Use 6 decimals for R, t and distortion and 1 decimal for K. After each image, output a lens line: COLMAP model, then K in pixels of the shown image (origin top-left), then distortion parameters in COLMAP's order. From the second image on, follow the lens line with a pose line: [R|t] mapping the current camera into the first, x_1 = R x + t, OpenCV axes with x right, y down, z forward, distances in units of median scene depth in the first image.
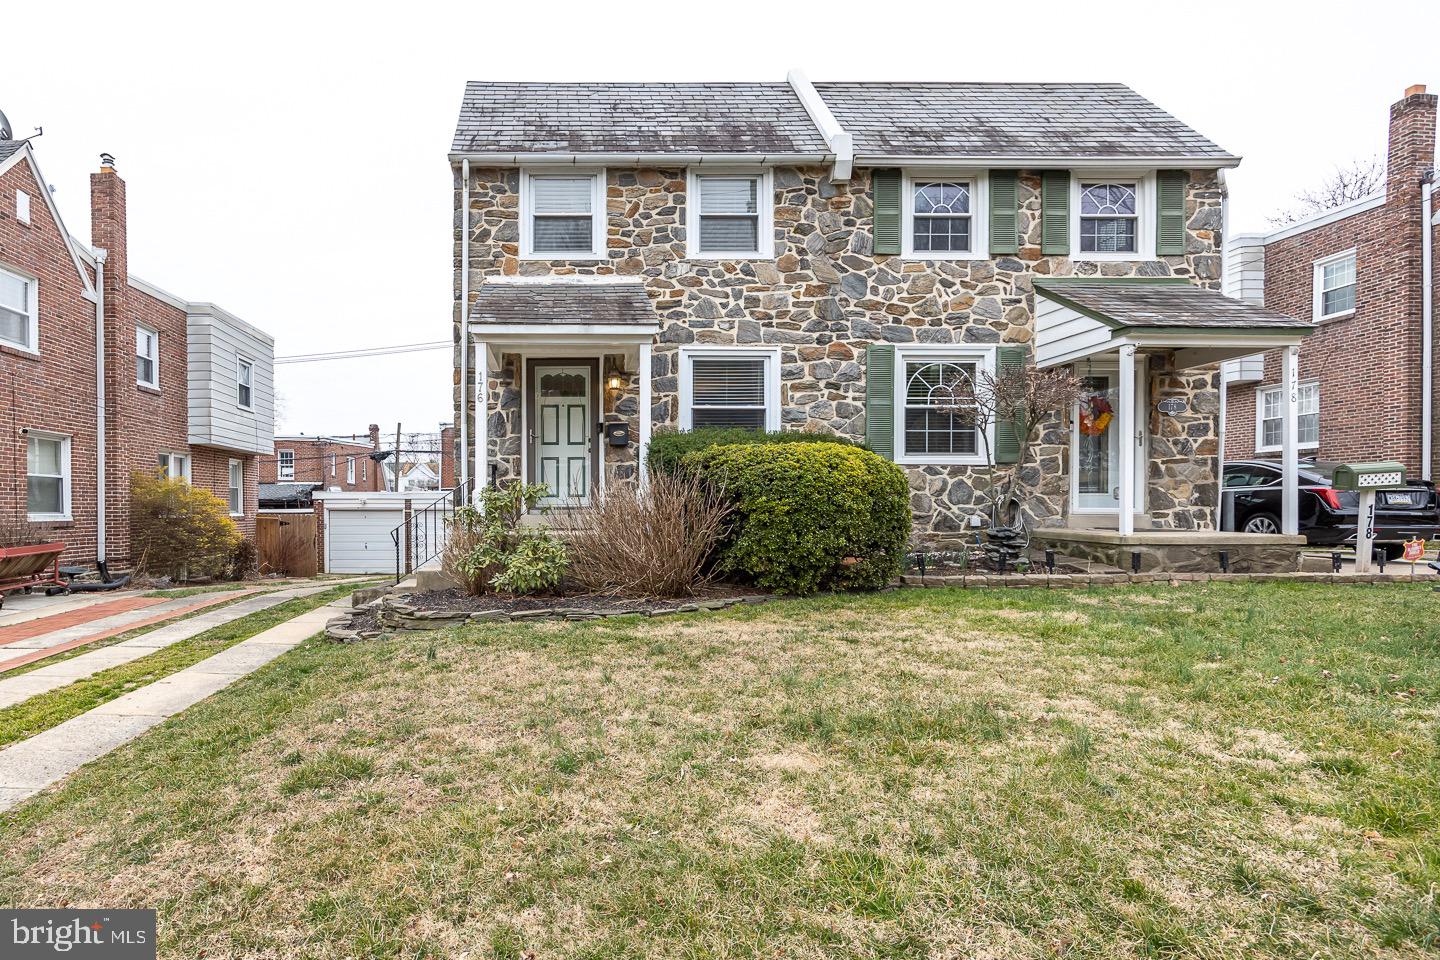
lens RADIAL K [[766.5, 0, 679.9], [0, 766.5, 543.1], [0, 0, 1]] dist [-0.013762, 0.002539]
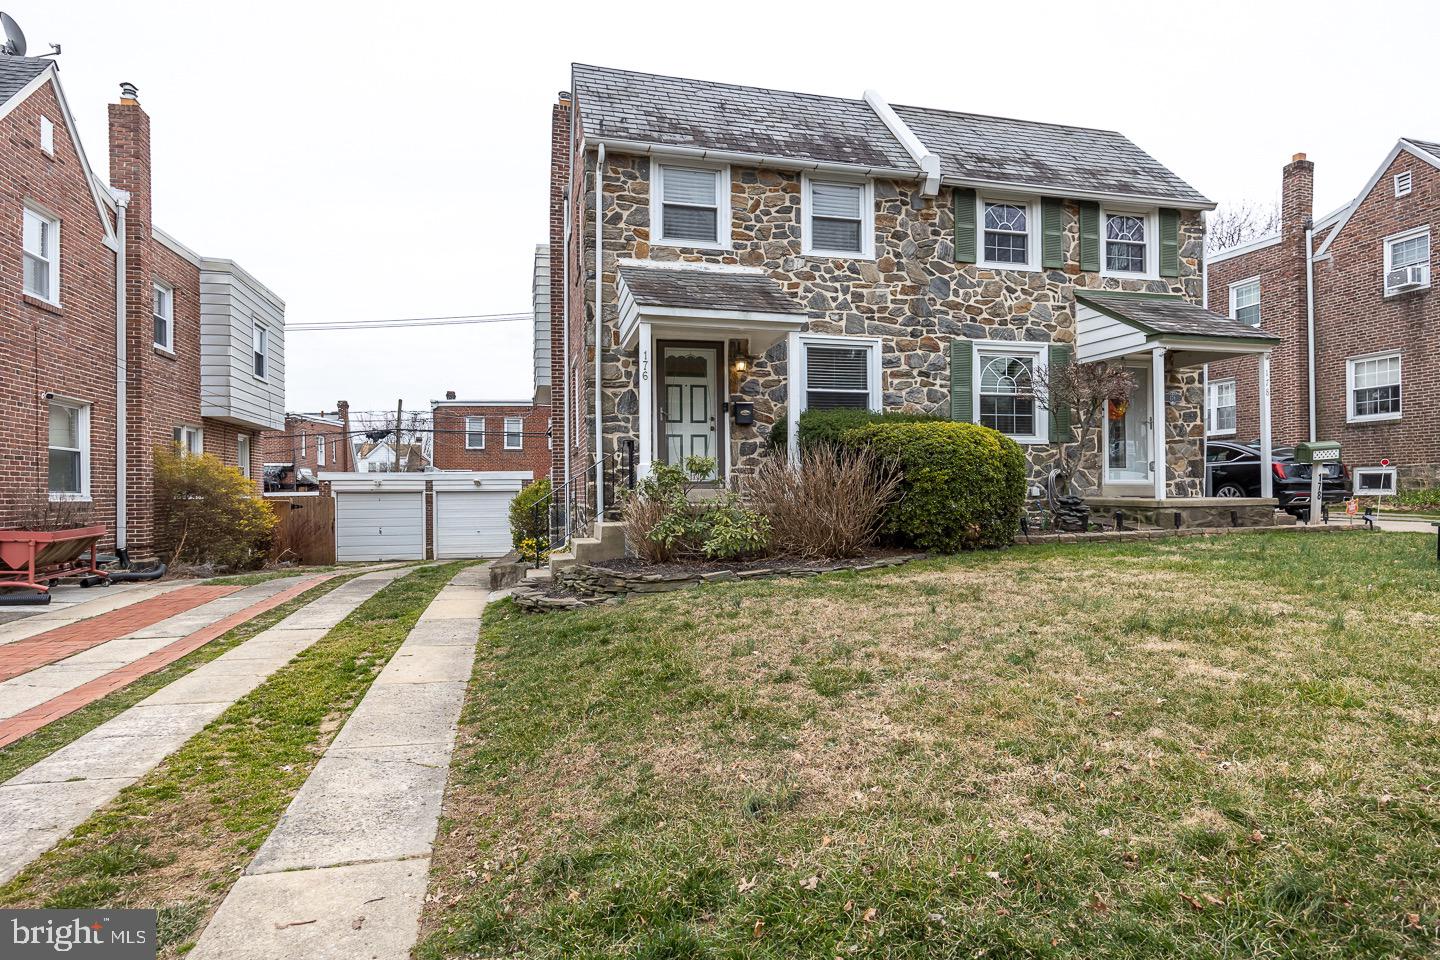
lens RADIAL K [[795.8, 0, 739.2], [0, 795.8, 519.3], [0, 0, 1]] dist [0.008894, -0.003120]
pose [[0.966433, -0.017206, 0.256342, -0.374771], [0.022047, 0.999629, -0.016022, 0.024213], [-0.255971, 0.021136, 0.966453, -0.073680]]
